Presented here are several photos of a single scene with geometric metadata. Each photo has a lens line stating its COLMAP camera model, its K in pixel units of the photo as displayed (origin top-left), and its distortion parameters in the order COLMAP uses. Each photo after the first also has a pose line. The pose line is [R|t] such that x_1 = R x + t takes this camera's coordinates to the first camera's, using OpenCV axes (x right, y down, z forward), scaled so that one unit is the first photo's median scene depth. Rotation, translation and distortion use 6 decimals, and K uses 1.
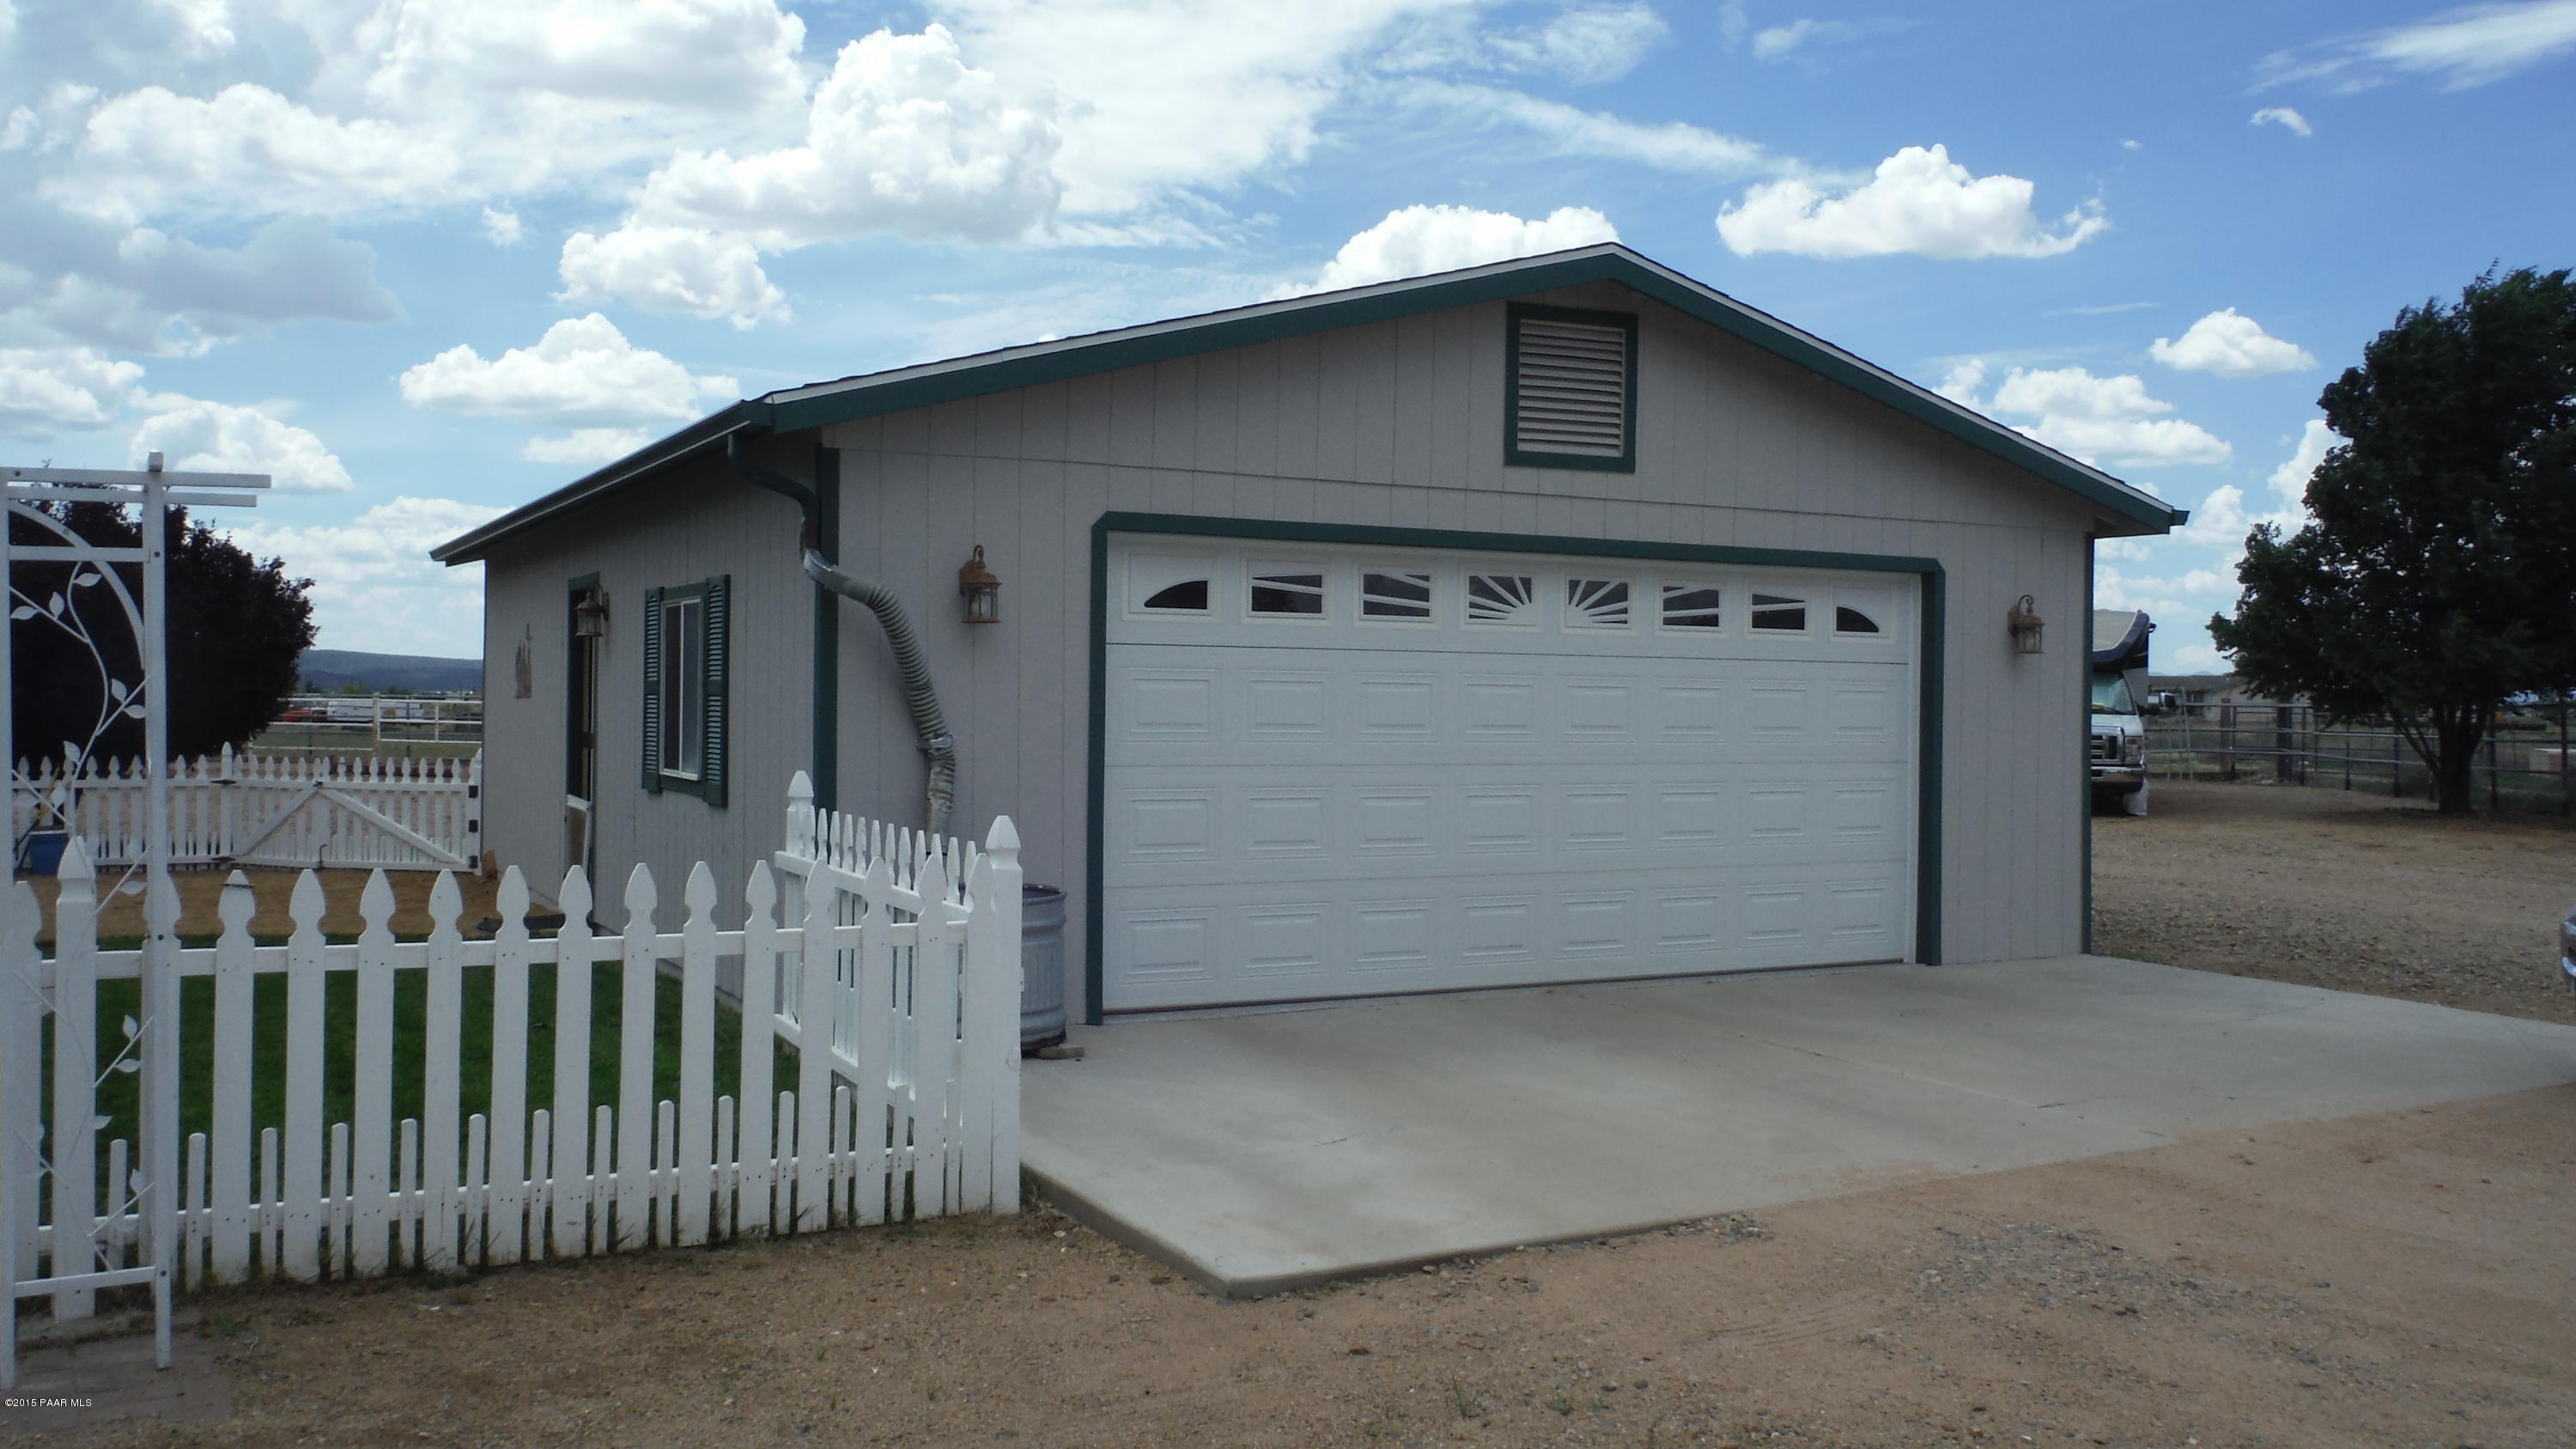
lens RADIAL K [[2183.5, 0, 1288.0], [0, 2183.5, 724.5], [0, 0, 1]] dist [-0.029018, -0.000517]
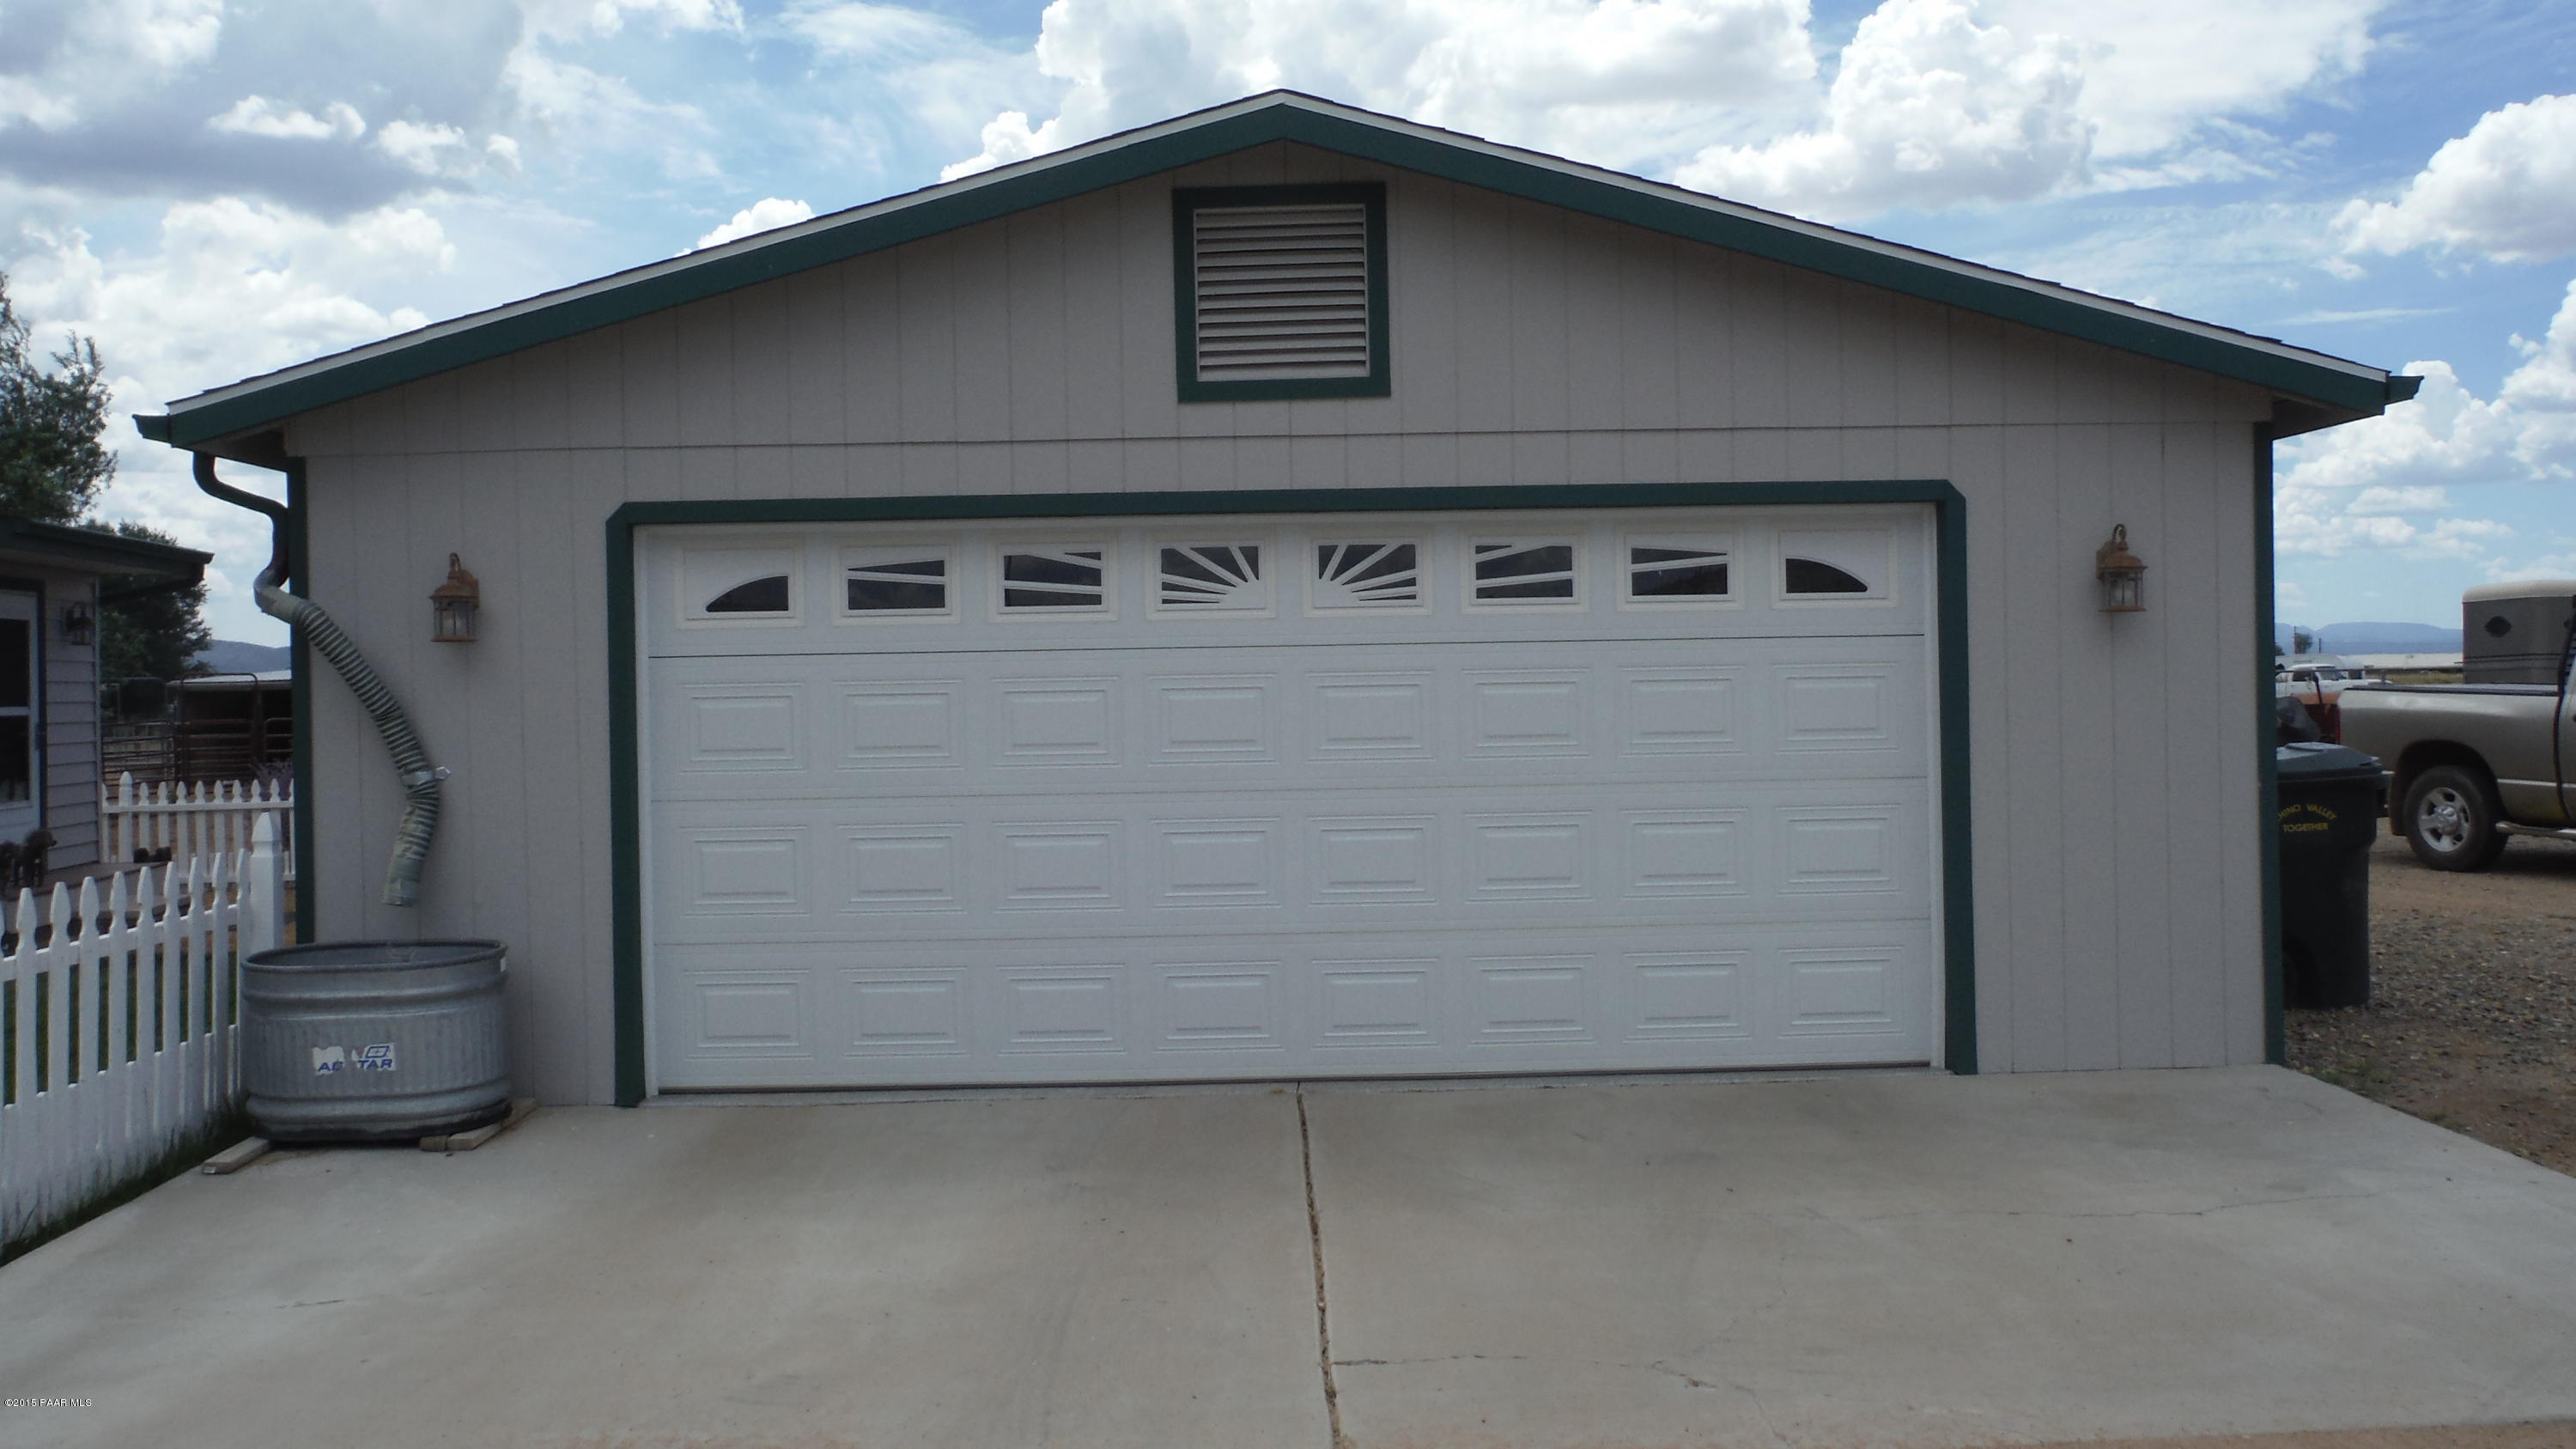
lens RADIAL K [[2162.2, 0, 1288.0], [0, 2162.2, 724.5], [0, 0, 1]] dist [-0.070064, 0.000288]
pose [[0.882848, -0.019440, -0.469257, 0.453090], [0.023695, 0.999714, 0.003164, -0.006881], [0.469061, -0.013912, 0.883056, 0.324706]]
